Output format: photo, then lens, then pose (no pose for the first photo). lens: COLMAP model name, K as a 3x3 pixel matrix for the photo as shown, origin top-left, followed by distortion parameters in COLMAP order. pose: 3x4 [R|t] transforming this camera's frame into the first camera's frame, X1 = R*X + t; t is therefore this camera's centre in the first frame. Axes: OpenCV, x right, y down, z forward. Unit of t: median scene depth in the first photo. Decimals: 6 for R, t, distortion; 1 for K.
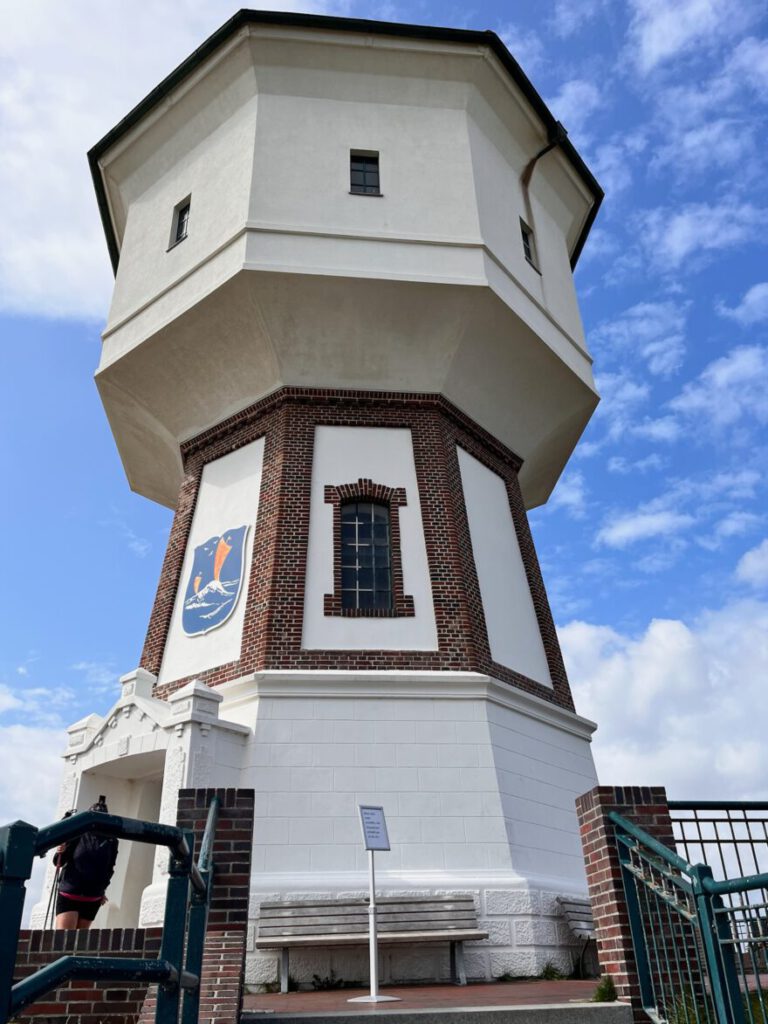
lens RADIAL K [[826.5, 0, 384.0], [0, 826.5, 512.0], [0, 0, 1]] dist [0.044421, -0.109881]
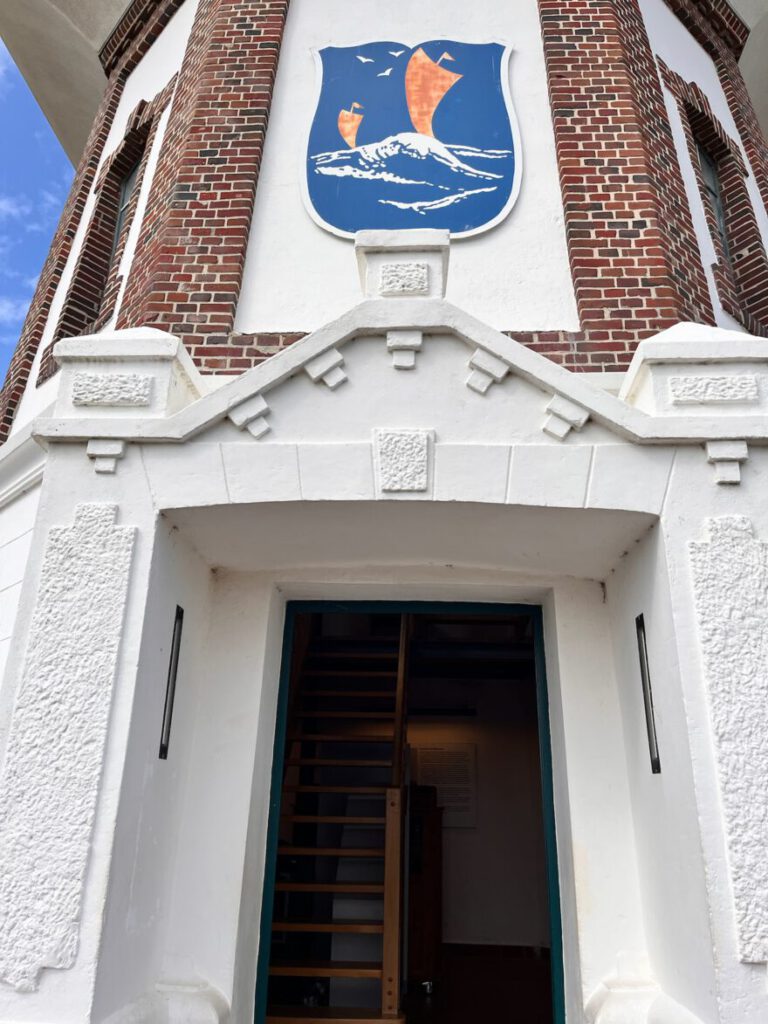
lens RADIAL K [[778.0, 0, 390.7], [0, 778.0, 515.3], [0, 0, 1]] dist [0.104932, -0.150194]
pose [[0.812880, 0.244148, 0.528789, -0.377885], [-0.327226, 0.942506, 0.067862, 0.238323], [-0.481819, -0.228197, 0.846036, 0.659126]]
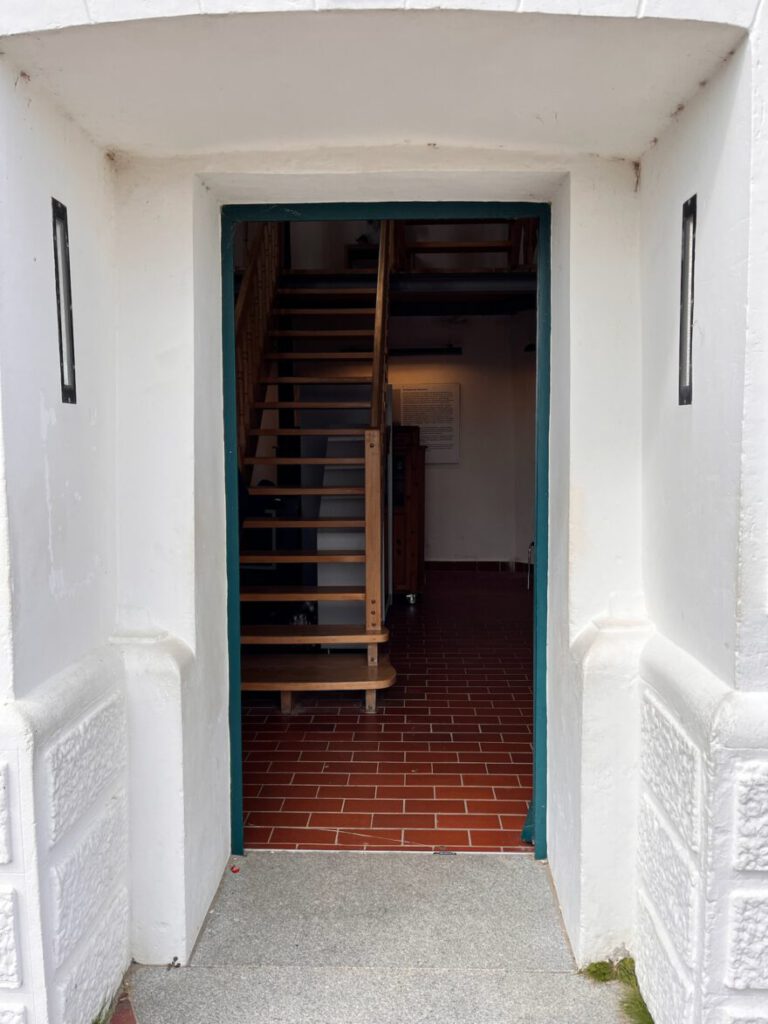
lens RADIAL K [[826.5, 0, 384.0], [0, 826.5, 512.0], [0, 0, 1]] dist [0.044421, -0.109881]
pose [[0.806853, -0.021211, 0.590372, -0.347799], [-0.311062, 0.834340, 0.455101, 0.253659], [-0.502224, -0.550841, 0.666592, 0.690736]]
